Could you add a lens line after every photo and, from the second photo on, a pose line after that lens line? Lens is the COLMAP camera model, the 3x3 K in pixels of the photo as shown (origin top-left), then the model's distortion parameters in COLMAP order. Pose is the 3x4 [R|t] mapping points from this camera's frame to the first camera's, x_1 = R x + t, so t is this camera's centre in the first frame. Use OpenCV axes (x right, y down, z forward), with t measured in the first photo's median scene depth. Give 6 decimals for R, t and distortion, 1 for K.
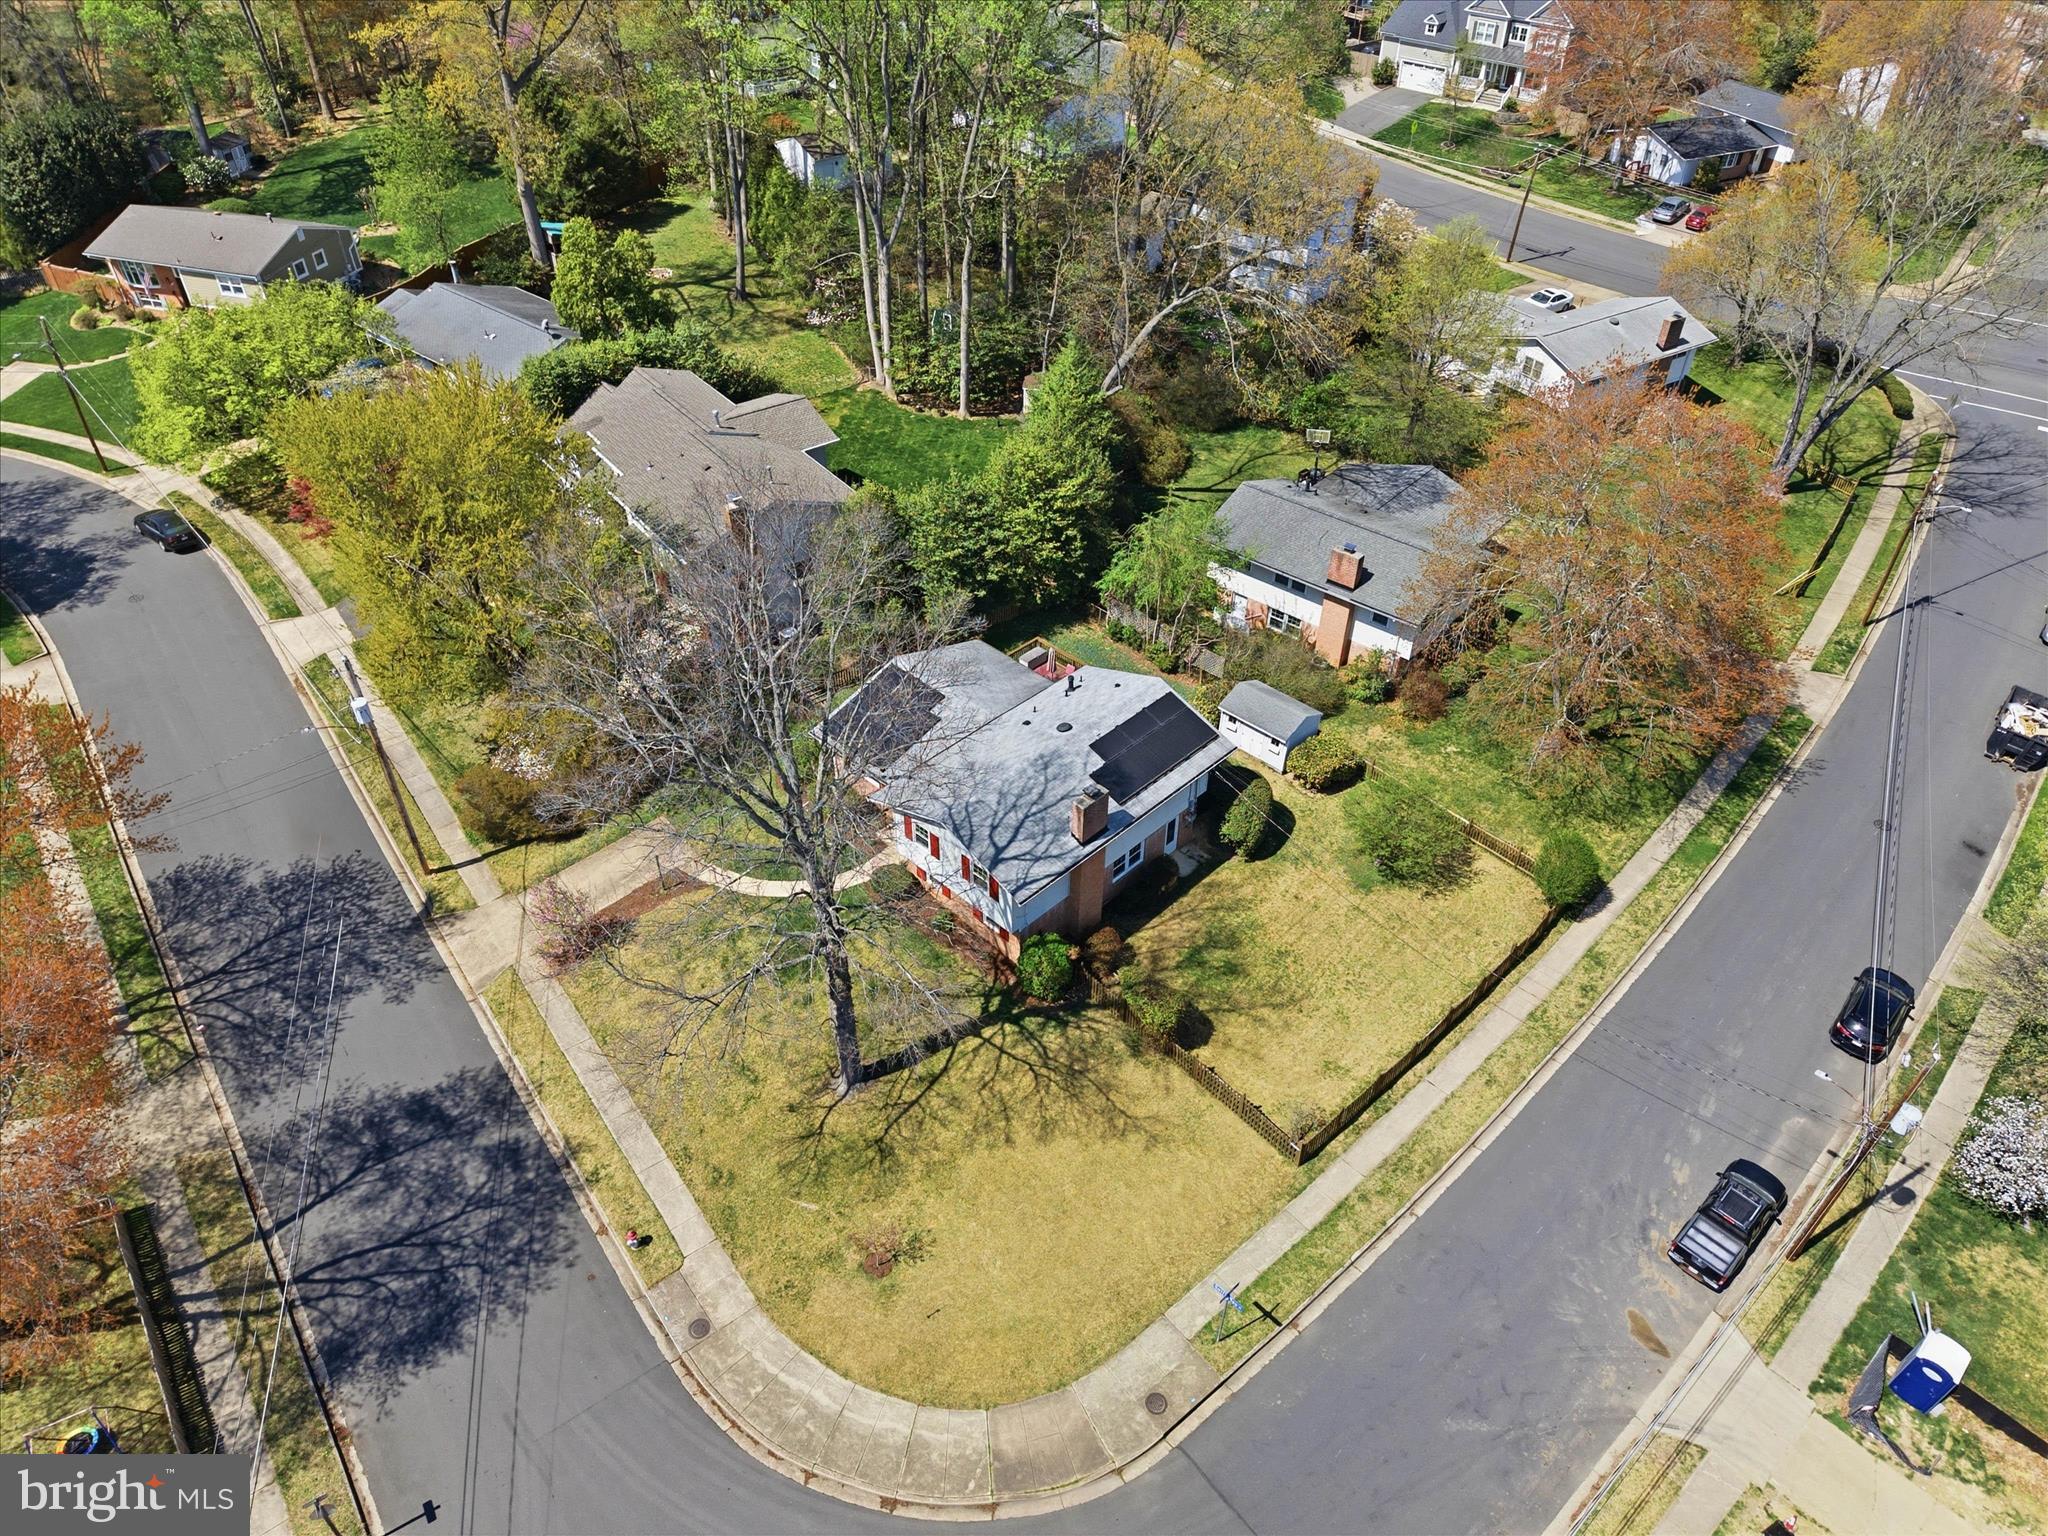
lens RADIAL K [[1388.4, 0, 1024.0], [0, 1388.4, 768.0], [0, 0, 1]] dist [-0.001185, 0.000234]
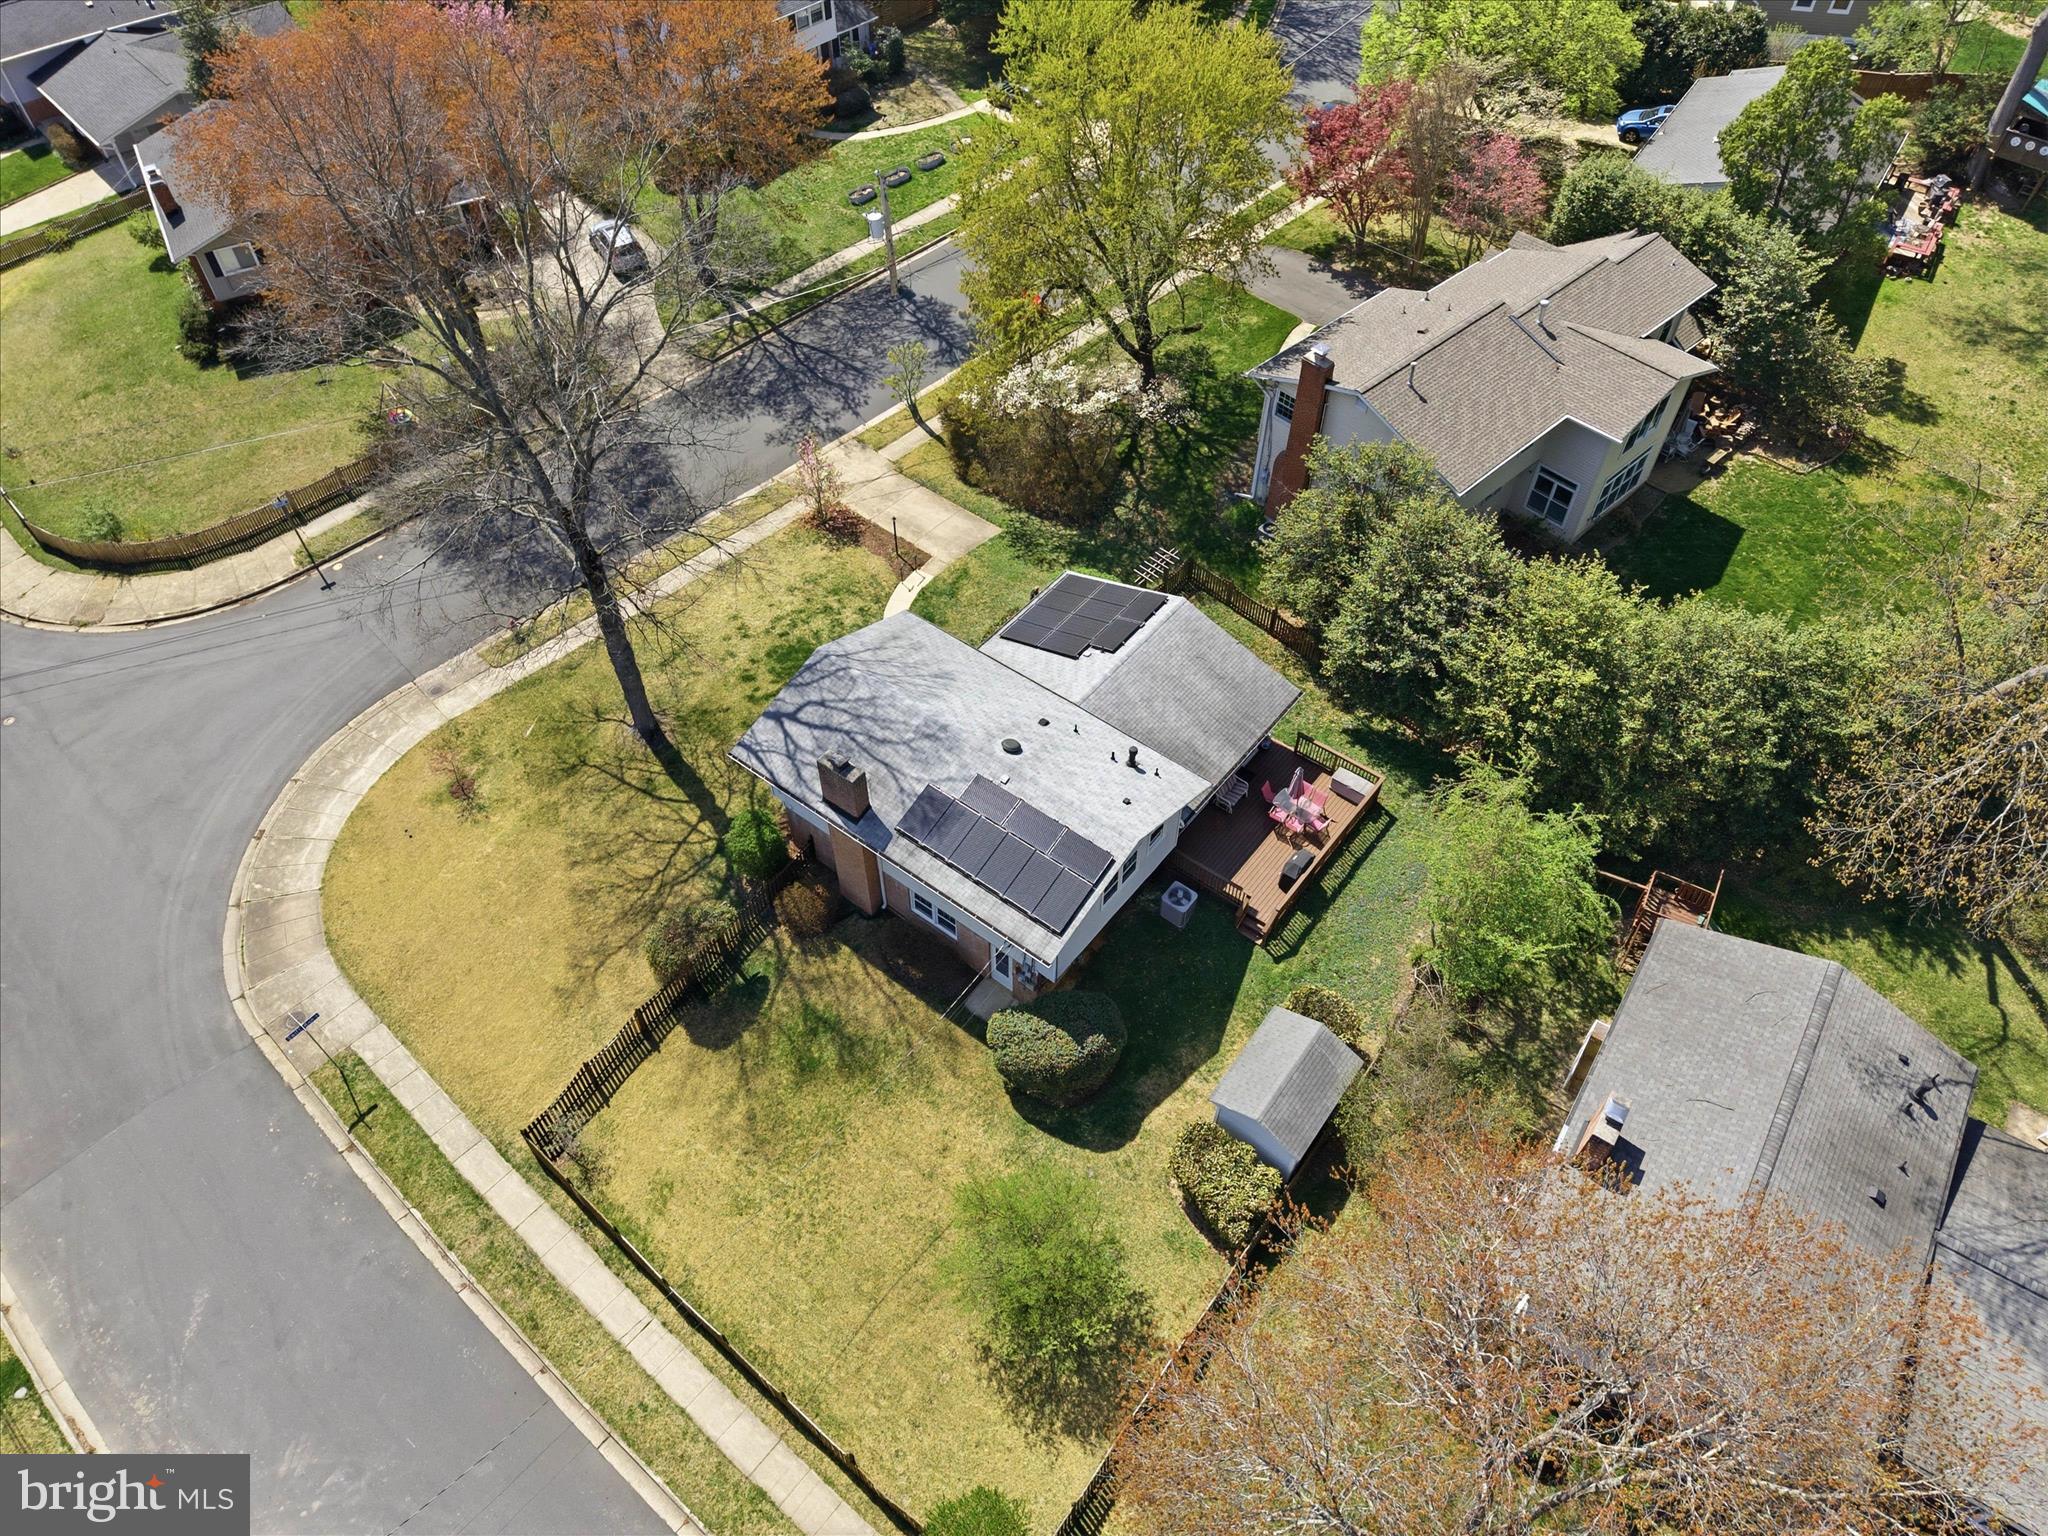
lens RADIAL K [[1388.4, 0, 1024.0], [0, 1388.4, 768.0], [0, 0, 1]] dist [-0.001185, 0.000234]
pose [[0.111170, 0.758553, -0.642058, 0.593746], [-0.643348, 0.547350, 0.535268, -0.491999], [0.757460, 0.353560, 0.548863, 0.663093]]
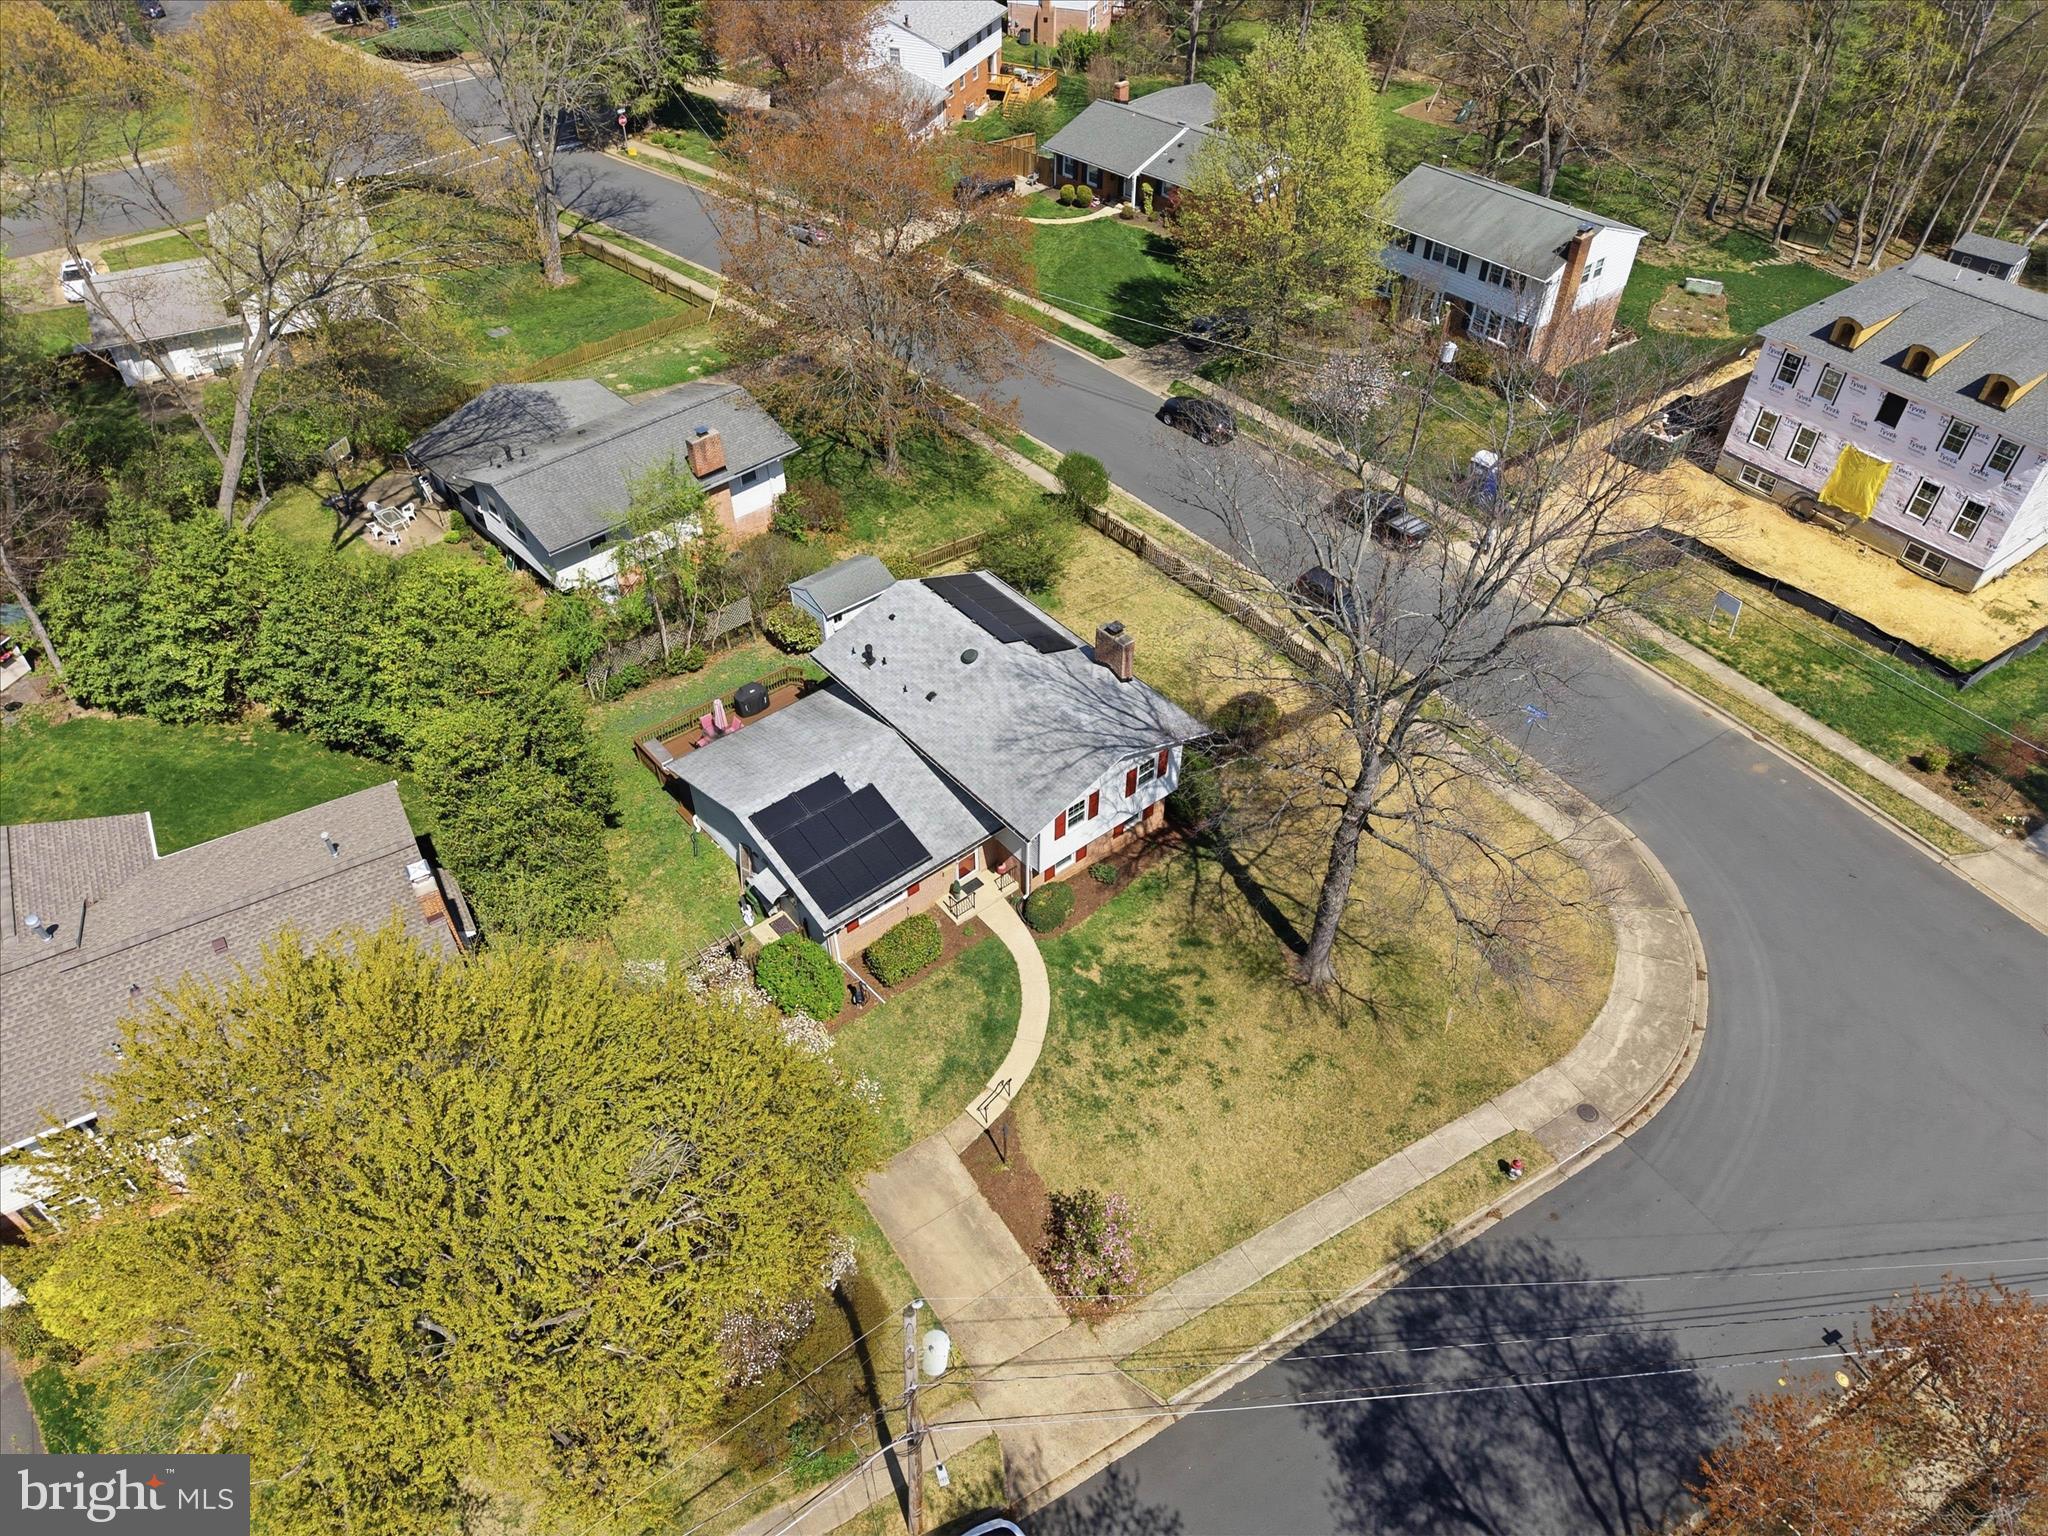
lens RADIAL K [[1388.4, 0, 1024.0], [0, 1388.4, 768.0], [0, 0, 1]] dist [-0.001185, 0.000234]
pose [[0.095745, -0.675735, 0.730900, -0.751079], [0.630613, 0.609302, 0.480707, -0.440494], [-0.770169, 0.414889, 0.484465, 0.644365]]
